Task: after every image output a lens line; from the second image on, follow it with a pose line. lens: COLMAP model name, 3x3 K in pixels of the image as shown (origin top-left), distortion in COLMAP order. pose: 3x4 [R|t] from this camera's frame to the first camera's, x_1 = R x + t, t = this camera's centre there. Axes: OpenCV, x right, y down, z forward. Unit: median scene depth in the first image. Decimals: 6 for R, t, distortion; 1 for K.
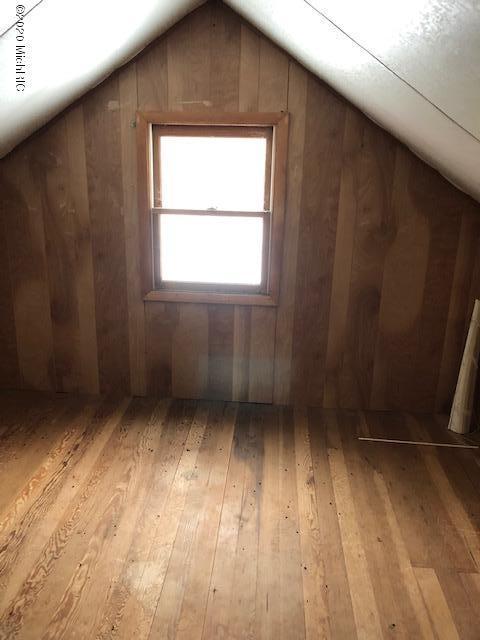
lens RADIAL K [[528.2, 0, 227.6], [0, 528.2, 331.8], [0, 0, 1]] dist [0.039145, -0.009497]
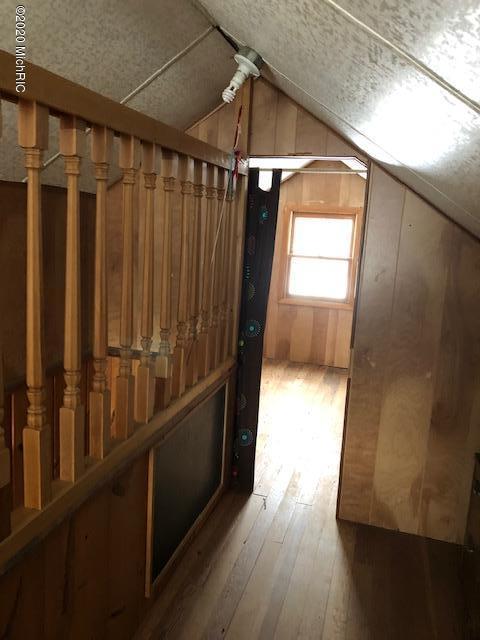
lens RADIAL K [[528.2, 0, 238.0], [0, 528.2, 319.8], [0, 0, 1]] dist [0.039145, -0.009497]
pose [[0.981467, 0.066868, -0.179587, 0.033224], [-0.094964, 0.983697, -0.152717, 0.286936], [0.166447, 0.166940, 0.971816, -0.774075]]
